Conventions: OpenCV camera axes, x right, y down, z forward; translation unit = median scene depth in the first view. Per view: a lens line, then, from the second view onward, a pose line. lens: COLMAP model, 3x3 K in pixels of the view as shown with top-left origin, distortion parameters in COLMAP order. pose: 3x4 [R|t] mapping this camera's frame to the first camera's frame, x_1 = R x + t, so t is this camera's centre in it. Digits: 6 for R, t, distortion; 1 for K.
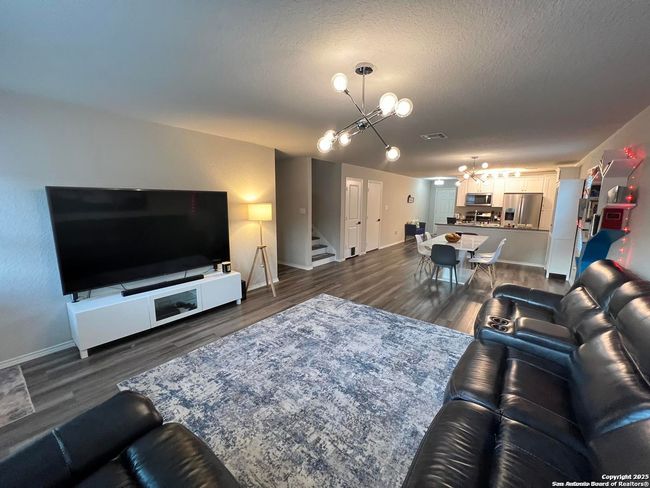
lens RADIAL K [[260.1, 0, 324.3], [0, 260.1, 242.3], [0, 0, 1]] dist [0.000210, -0.000023]
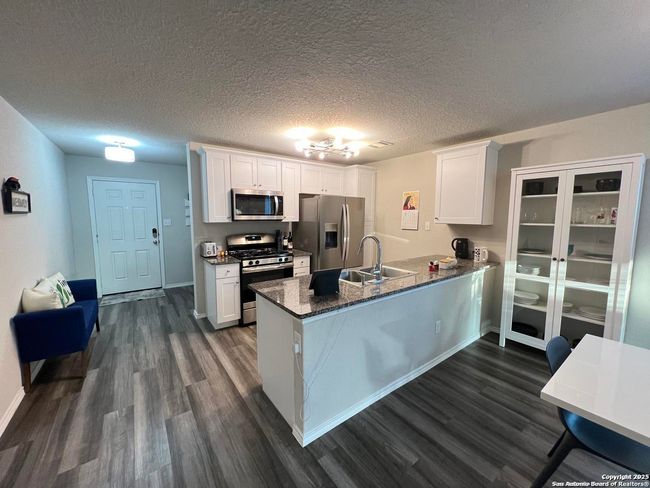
lens RADIAL K [[259.1, 0, 325.2], [0, 259.1, 243.6], [0, 0, 1]] dist [-0.006664, 0.000264]
pose [[0.263937, -0.113201, 0.957874, 0.639247], [0.156514, 0.984954, 0.073275, -0.351659], [-0.951757, 0.130580, 0.277684, 2.342204]]
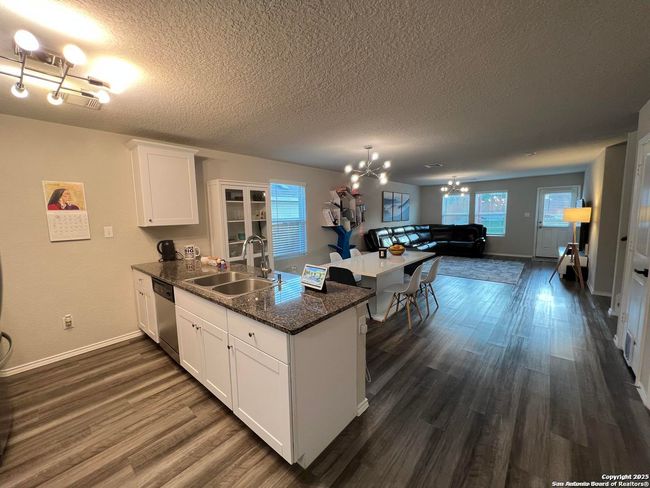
lens RADIAL K [[259.1, 0, 323.0], [0, 259.1, 242.5], [0, 0, 1]] dist [-0.006664, 0.000264]
pose [[-0.998209, 0.005635, 0.059559, 1.245986], [0.021532, 0.962678, 0.269790, -0.488861], [-0.055816, 0.270589, -0.961075, 3.220970]]
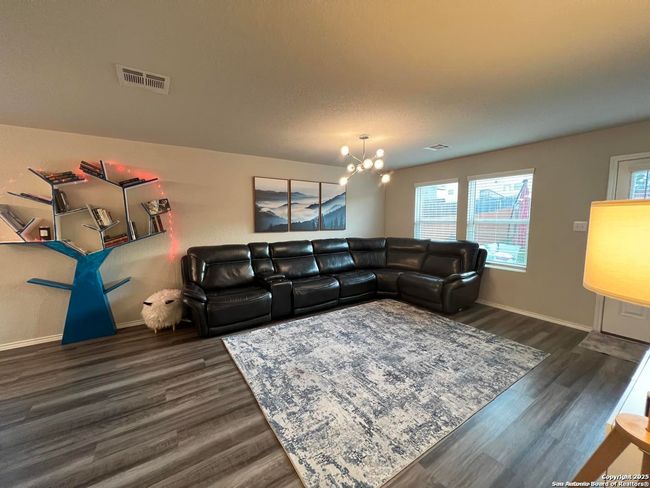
lens RADIAL K [[260.1, 0, 327.3], [0, 260.1, 244.9], [0, 0, 1]] dist [0.000210, -0.000023]
pose [[-0.948262, -0.036684, 0.315363, -0.118293], [0.049296, 0.964243, 0.260393, -0.246779], [-0.313639, 0.262467, -0.912547, 1.734248]]
